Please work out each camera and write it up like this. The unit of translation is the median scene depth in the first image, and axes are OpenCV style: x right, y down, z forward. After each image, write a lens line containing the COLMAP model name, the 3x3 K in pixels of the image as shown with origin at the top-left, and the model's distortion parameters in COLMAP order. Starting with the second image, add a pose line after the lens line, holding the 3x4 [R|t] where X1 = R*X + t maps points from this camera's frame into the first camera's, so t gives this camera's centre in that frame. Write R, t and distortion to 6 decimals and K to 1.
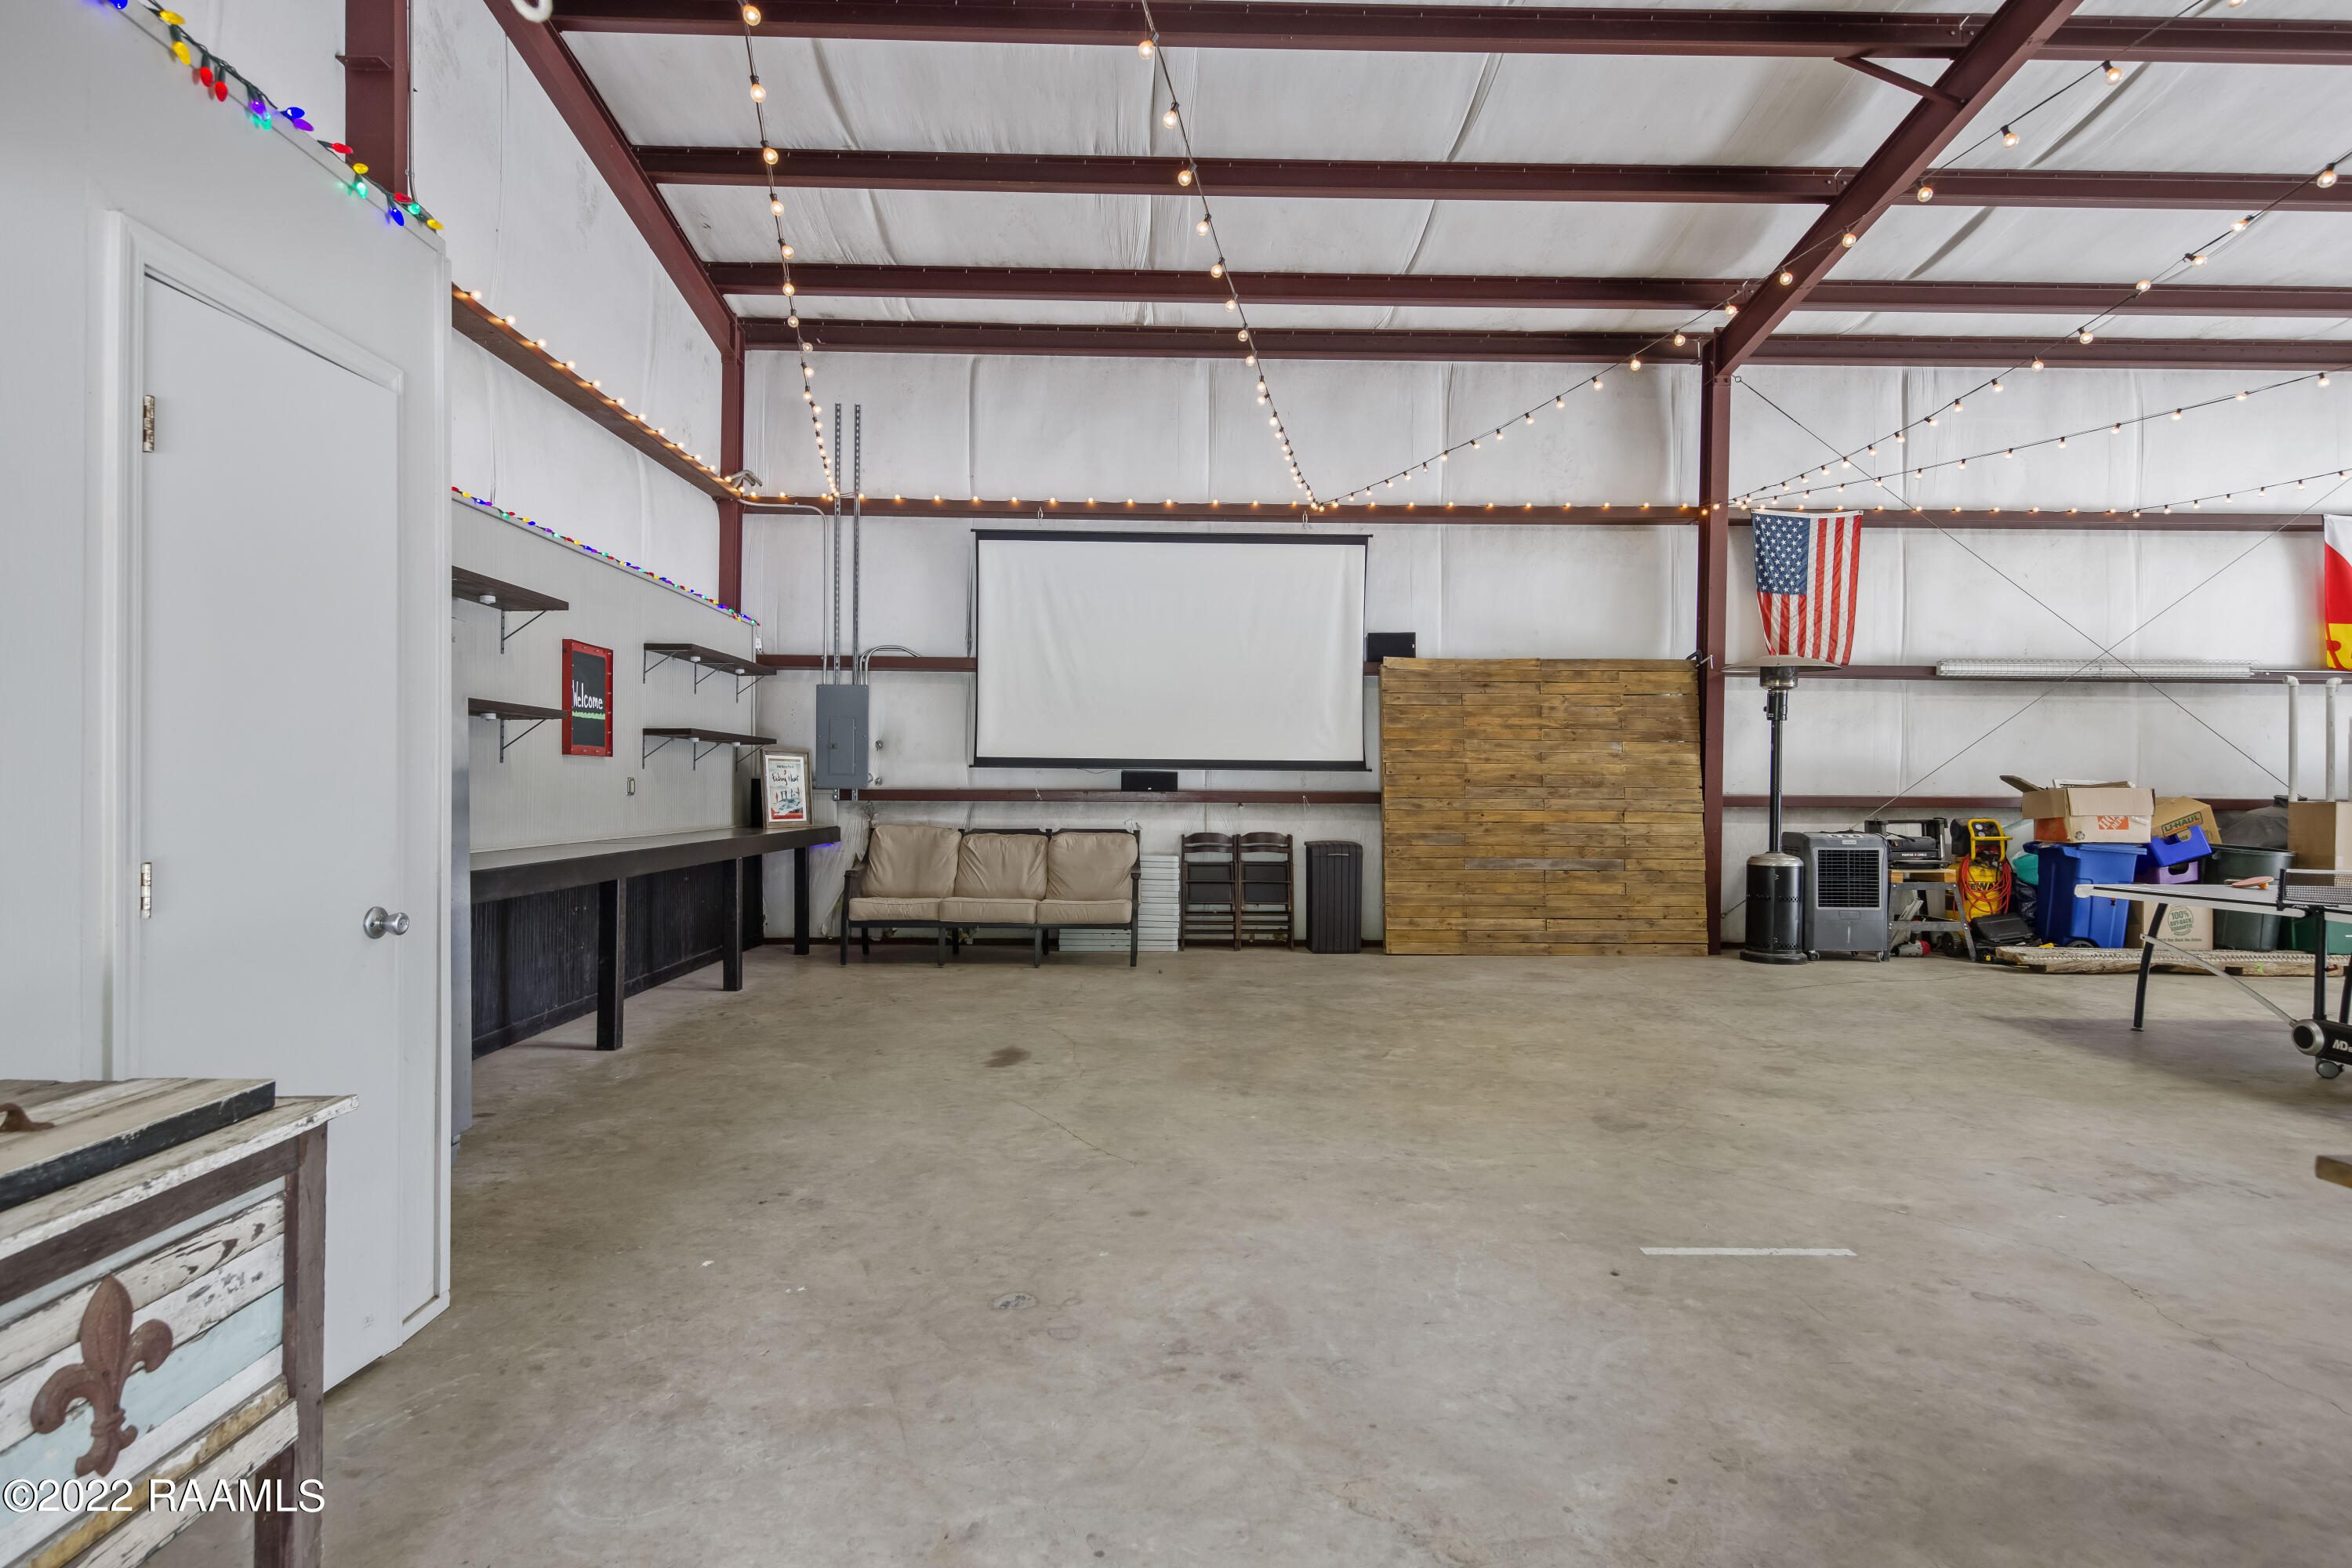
lens RADIAL K [[1248.4, 0, 1176.0], [0, 1248.4, 784.0], [0, 0, 1]] dist [-0.021339, 0.000080]
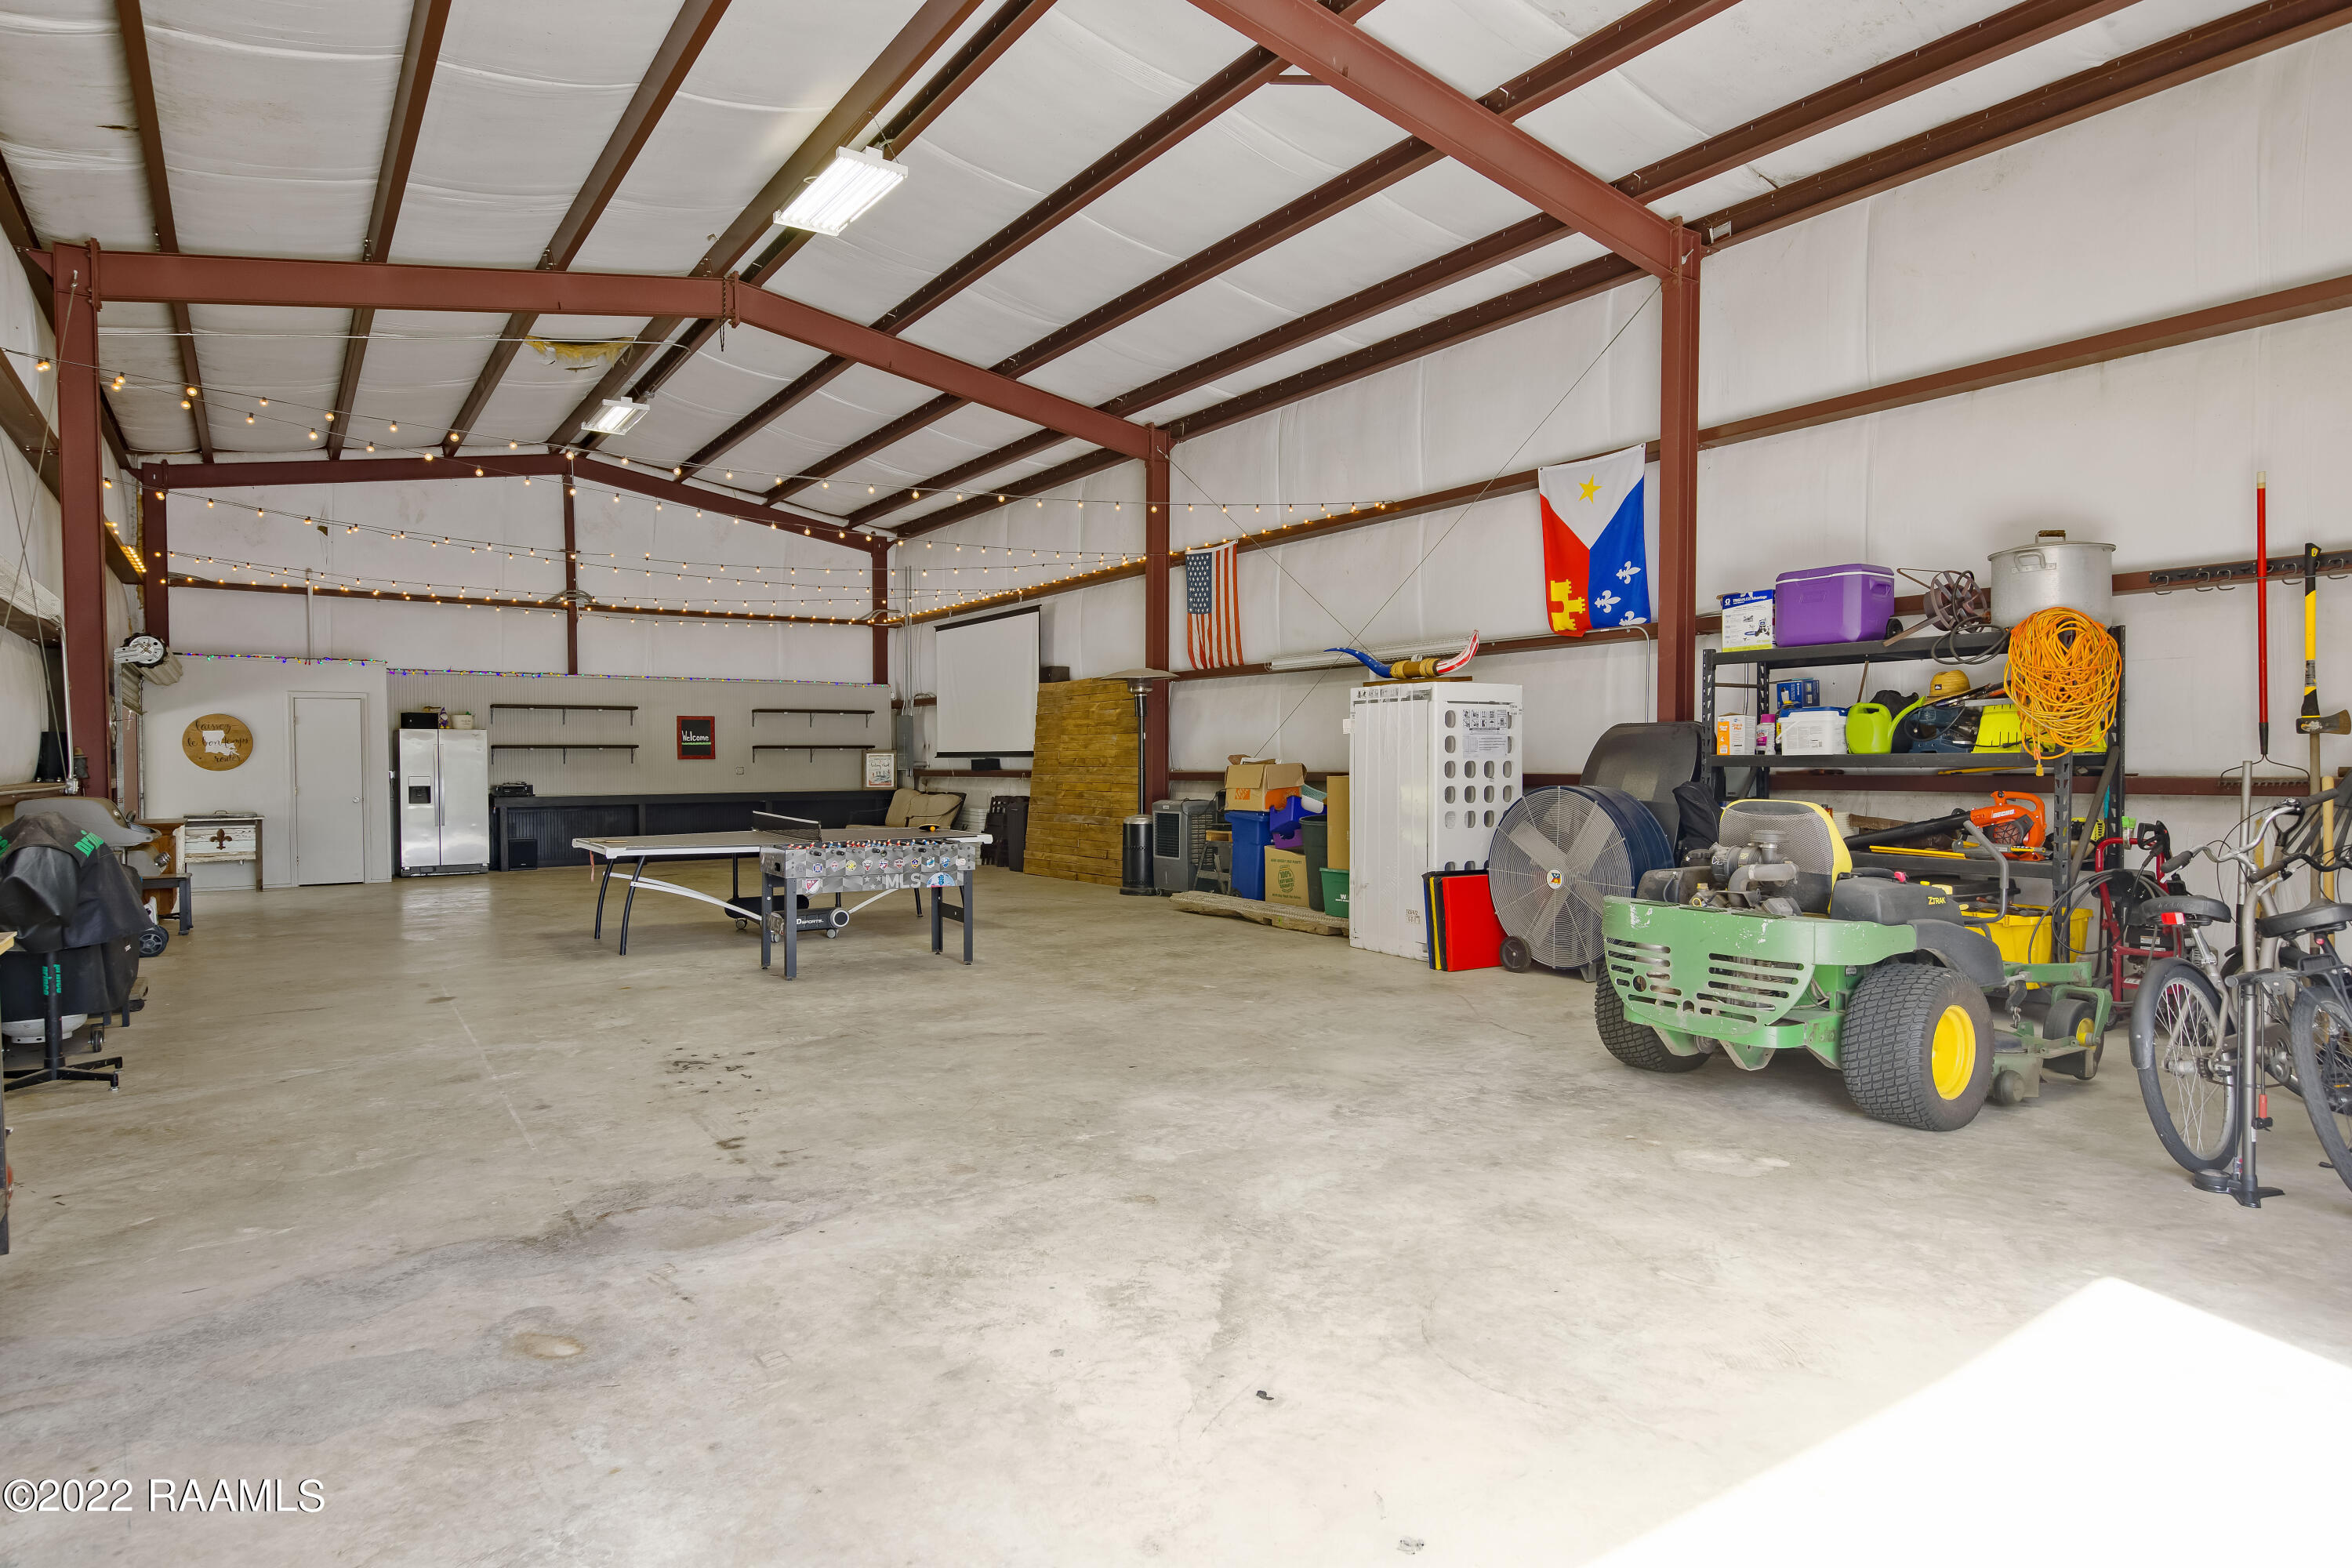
lens RADIAL K [[1322.8, 0, 1176.0], [0, 1322.8, 784.0], [0, 0, 1]] dist [0.000059, -0.000126]
pose [[0.554979, 0.002385, -0.831861, 1.631295], [0.006889, 0.999948, 0.007462, 0.011899], [0.831836, -0.009872, 0.554934, 0.221526]]
